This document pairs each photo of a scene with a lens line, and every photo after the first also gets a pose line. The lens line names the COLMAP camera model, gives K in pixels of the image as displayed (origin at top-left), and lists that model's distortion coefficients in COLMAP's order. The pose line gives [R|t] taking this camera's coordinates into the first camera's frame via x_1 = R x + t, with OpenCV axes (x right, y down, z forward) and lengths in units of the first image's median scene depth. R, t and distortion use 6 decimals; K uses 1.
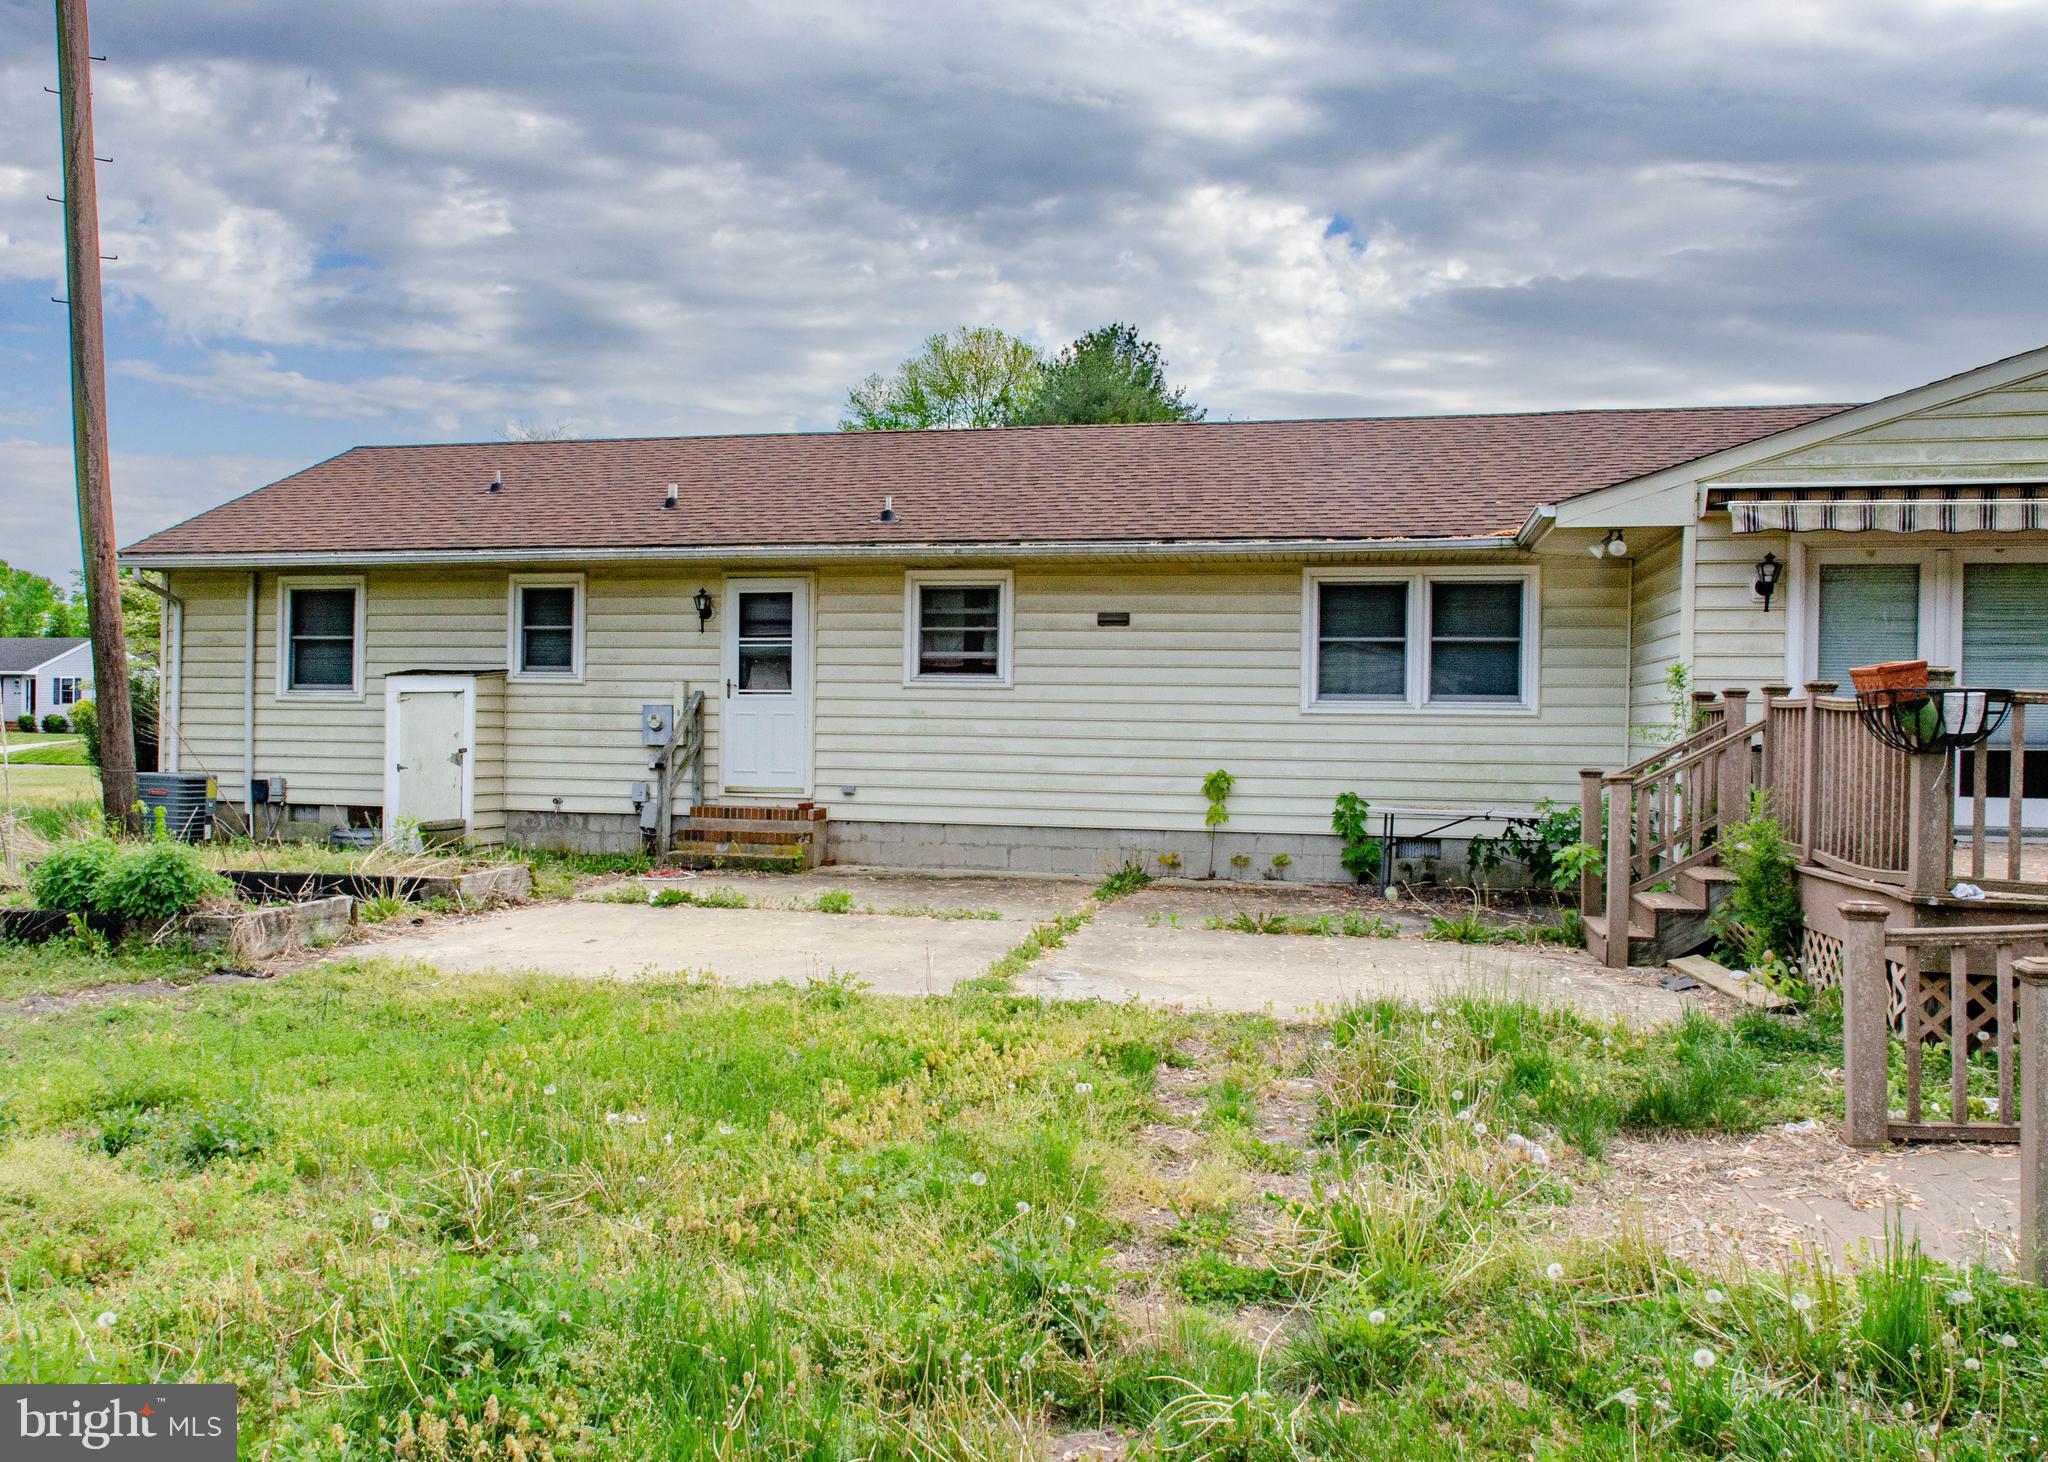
lens RADIAL K [[1681.9, 0, 1053.8], [0, 1681.9, 737.1], [0, 0, 1]] dist [-0.023995, 0.038614]
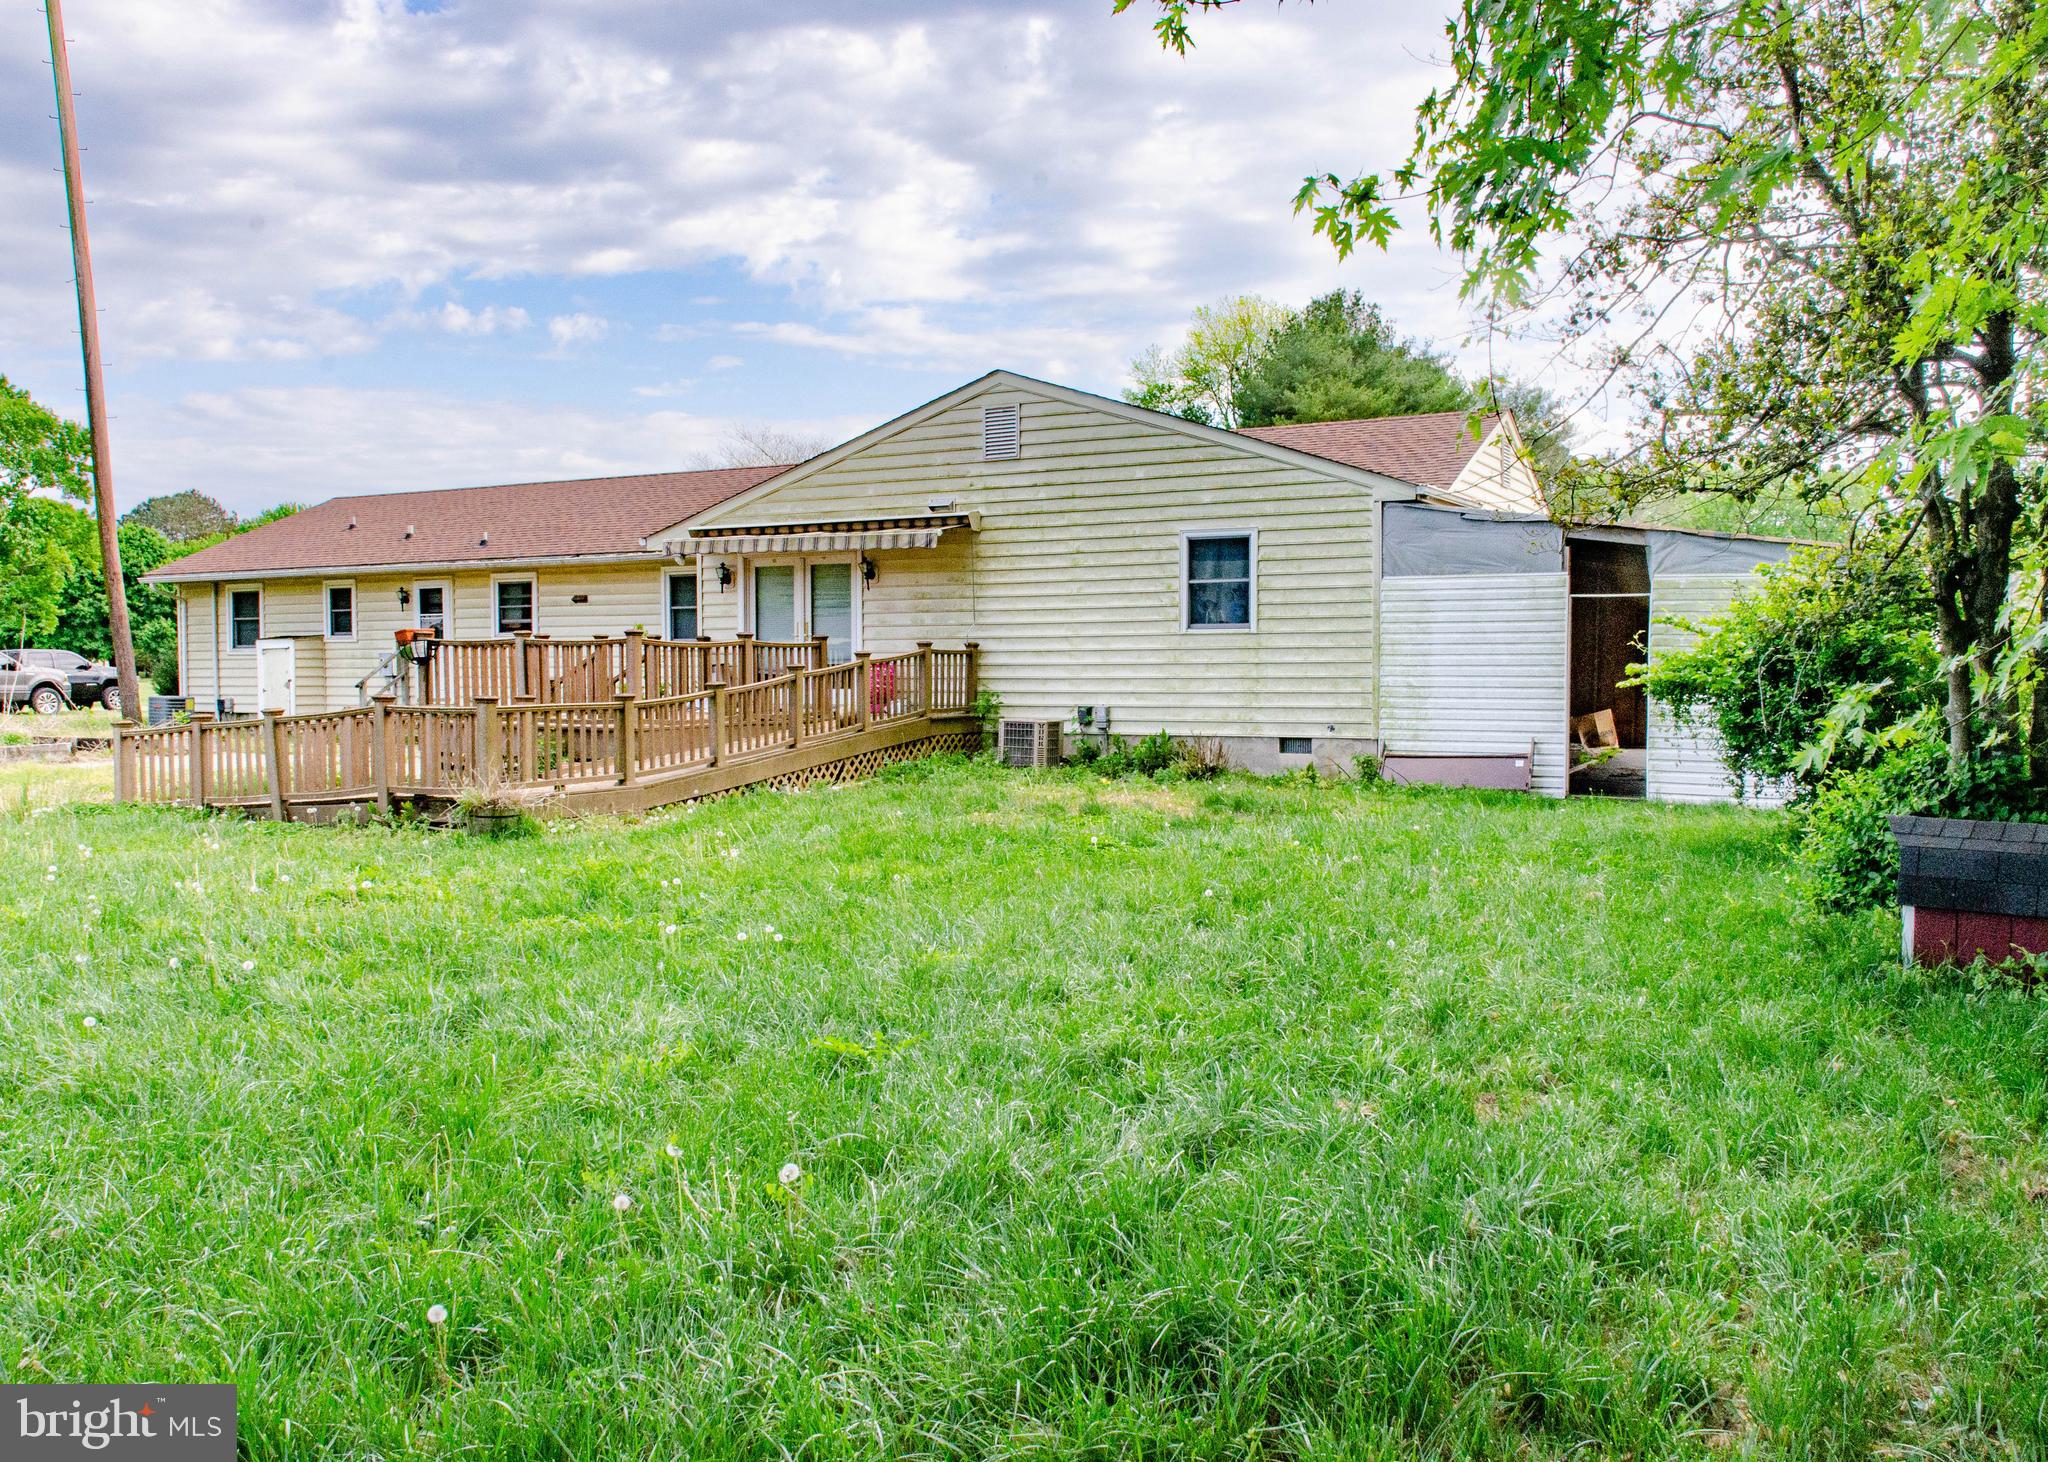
lens RADIAL K [[1681.9, 0, 1053.8], [0, 1681.9, 737.1], [0, 0, 1]] dist [-0.023995, 0.038614]
pose [[0.967098, -0.005654, -0.254340, 0.889331], [0.013798, 0.999447, 0.030250, 0.025252], [0.254029, -0.032764, 0.966642, -0.528505]]
